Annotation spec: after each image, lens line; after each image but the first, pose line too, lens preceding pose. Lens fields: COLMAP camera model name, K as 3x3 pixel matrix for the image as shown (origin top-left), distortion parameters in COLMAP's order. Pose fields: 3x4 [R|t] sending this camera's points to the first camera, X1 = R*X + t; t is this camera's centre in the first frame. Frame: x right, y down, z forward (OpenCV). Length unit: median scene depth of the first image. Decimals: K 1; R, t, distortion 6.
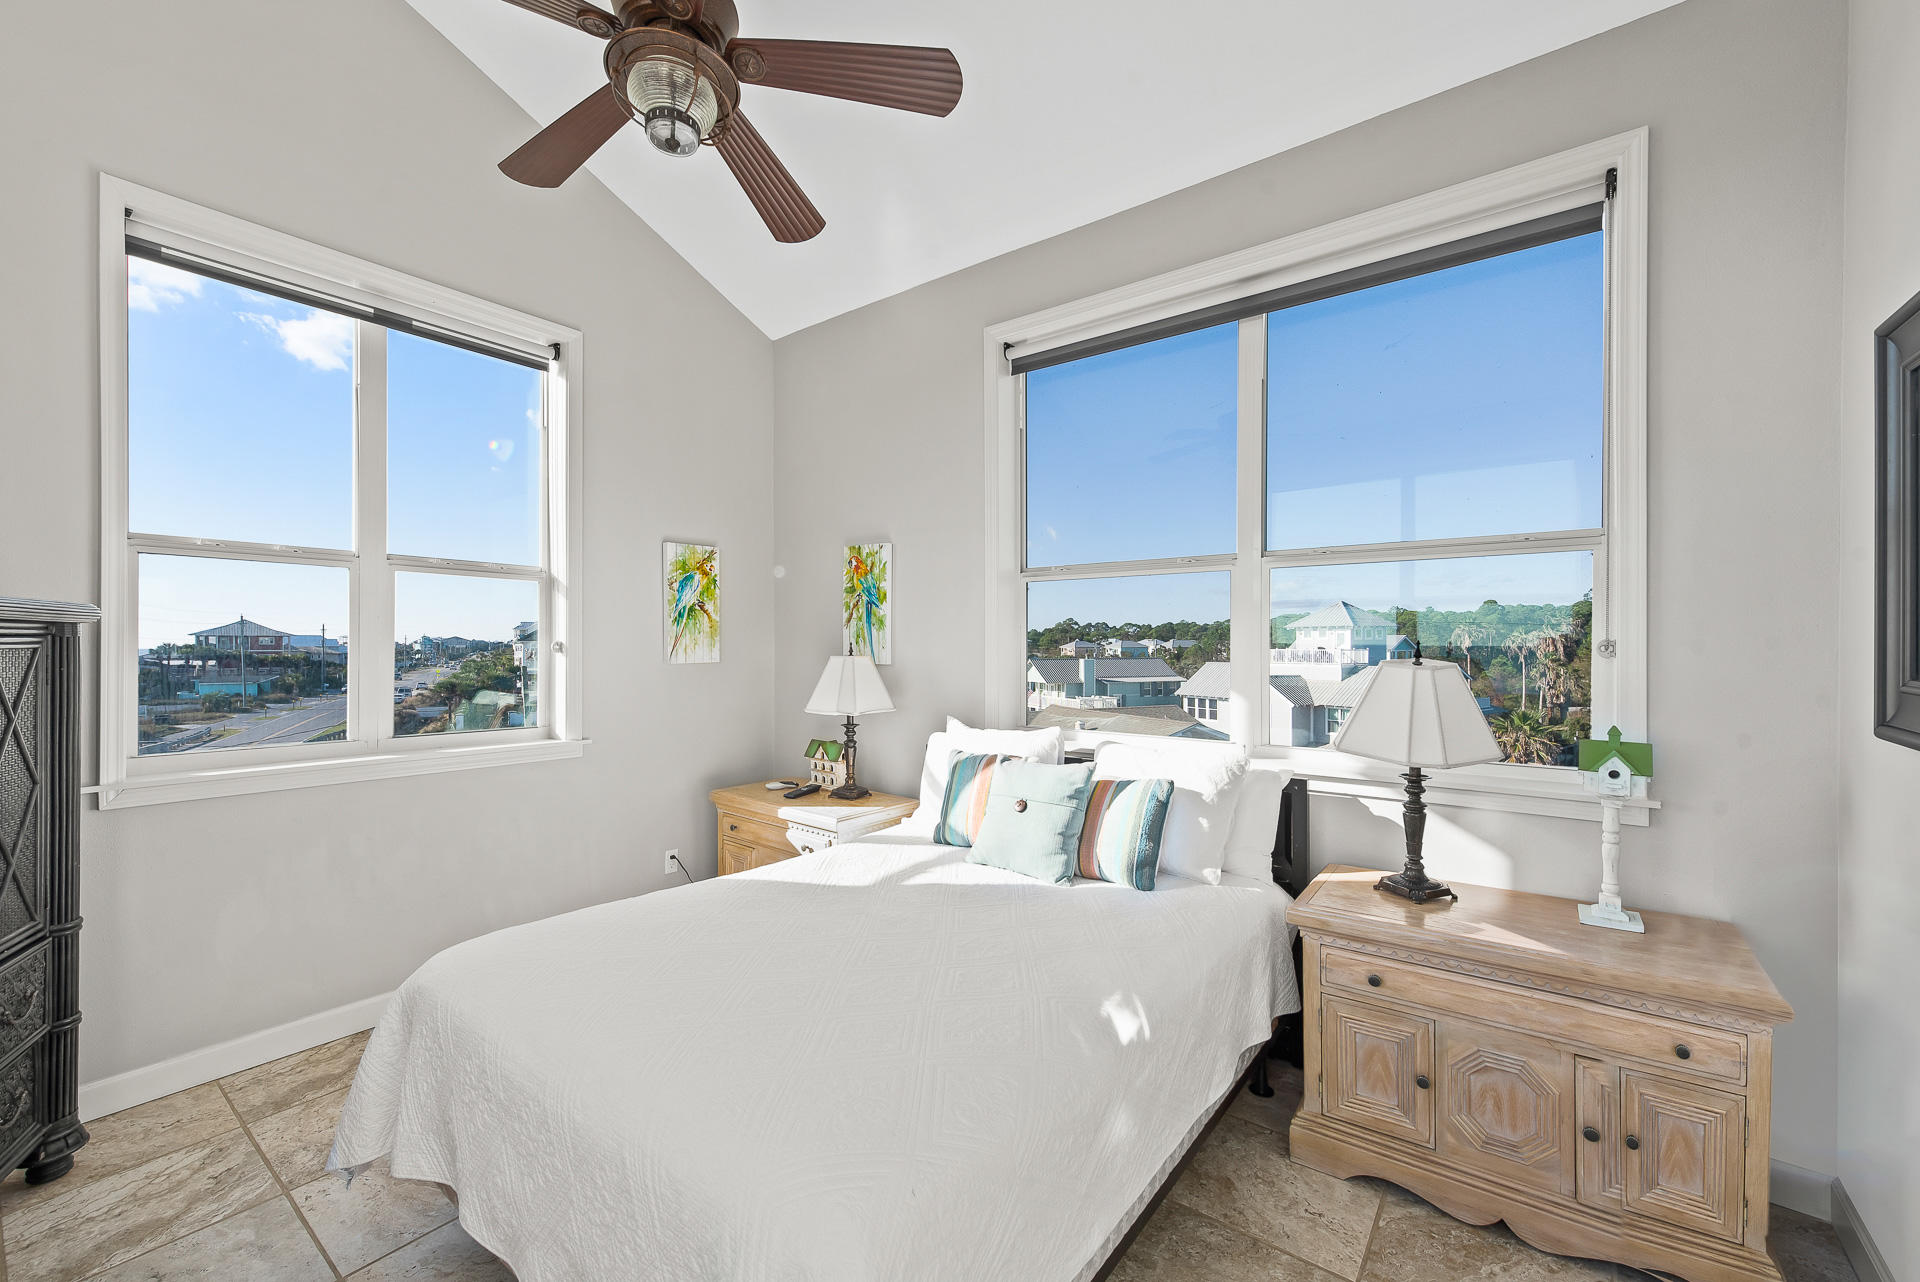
lens RADIAL K [[781.7, 0, 961.1], [0, 781.7, 648.3], [0, 0, 1]] dist [0.002523, 0.000443]
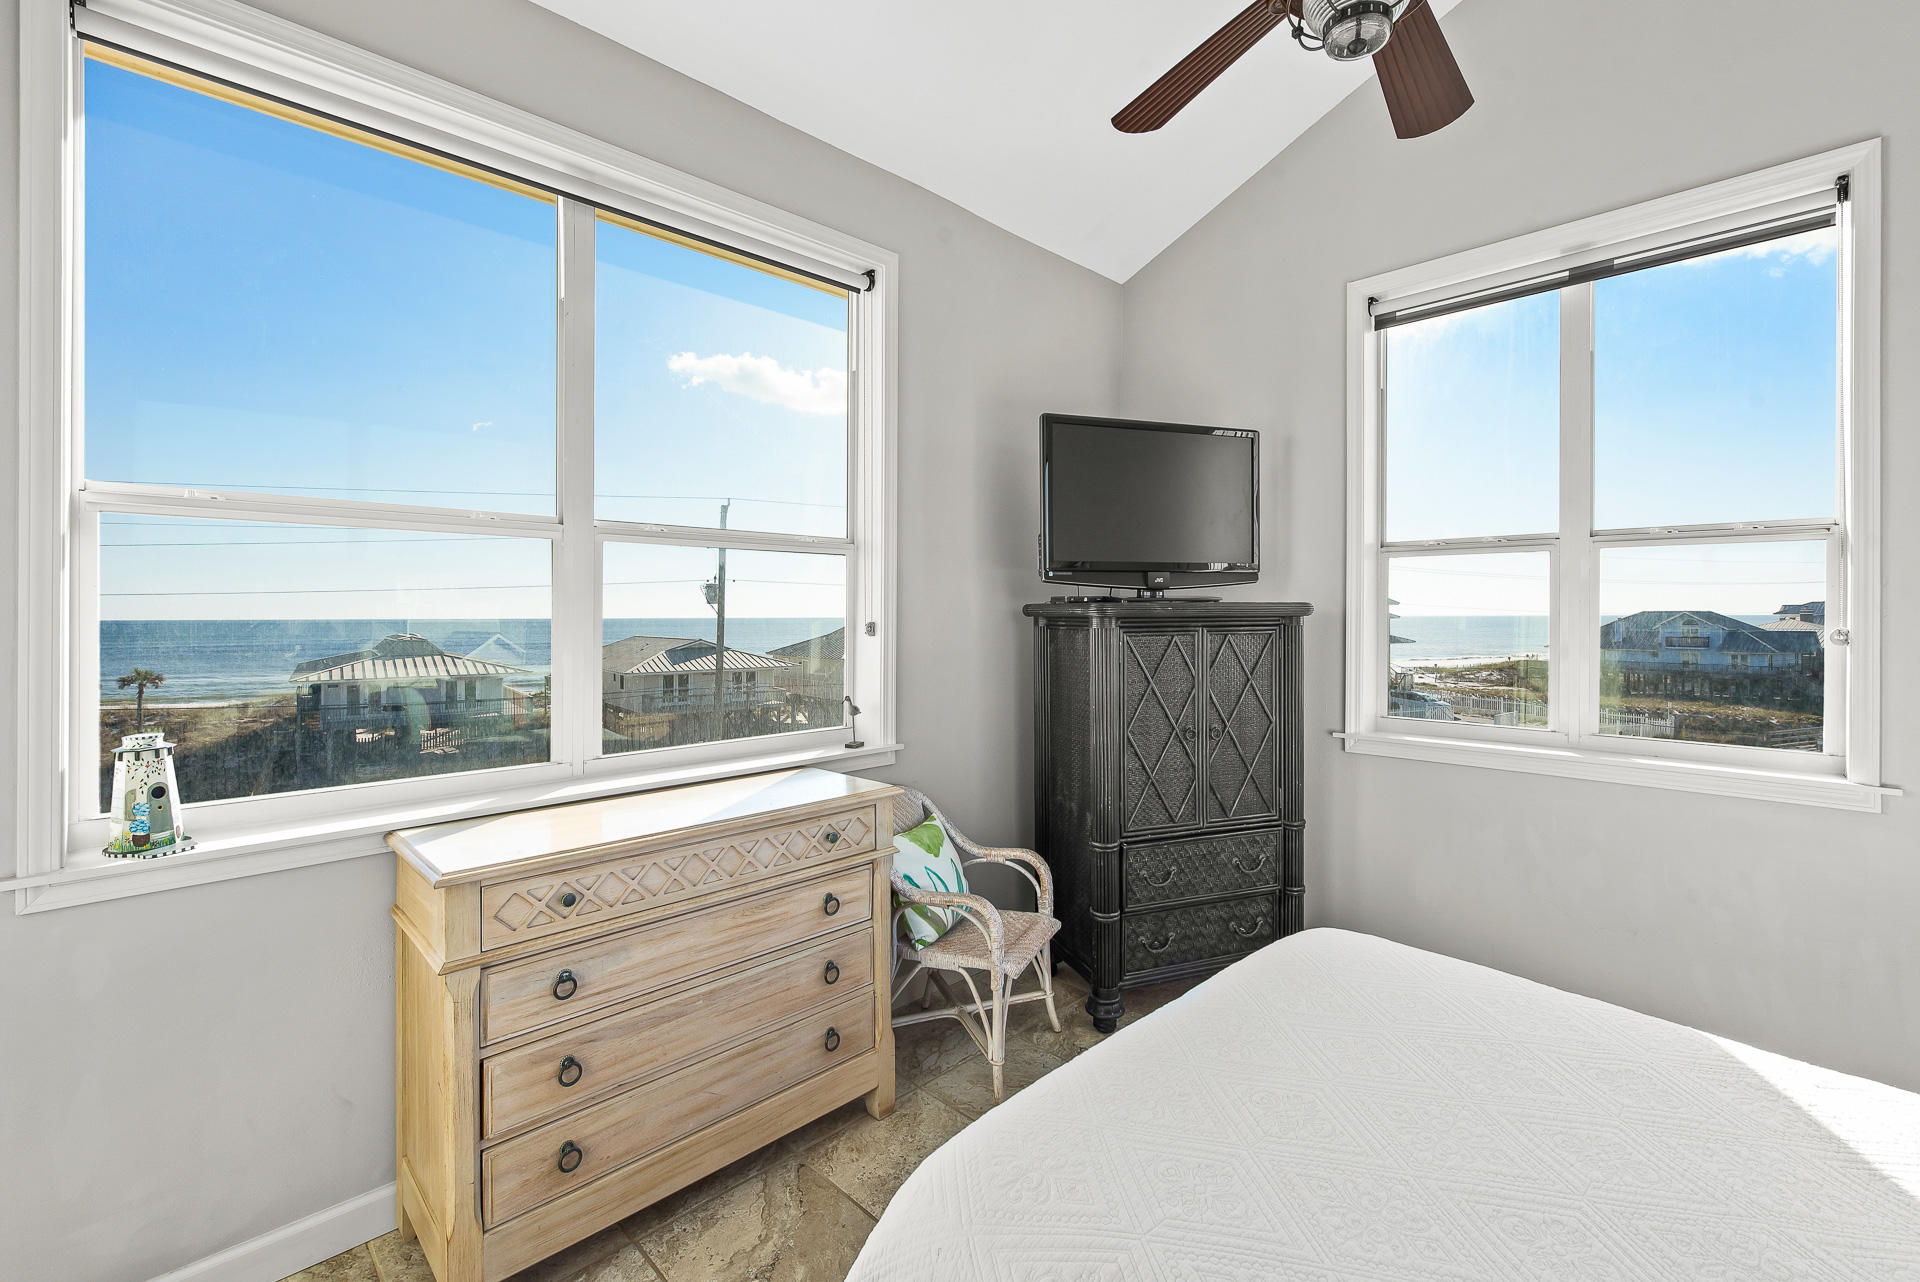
lens RADIAL K [[824.2, 0, 964.4], [0, 824.2, 613.7], [0, 0, 1]] dist [-0.001440, -0.000075]
pose [[-0.147363, -0.001770, -0.989081, 0.325374], [0.000287, 0.999998, -0.001832, -0.023352], [0.989082, -0.000554, -0.147362, 0.432423]]
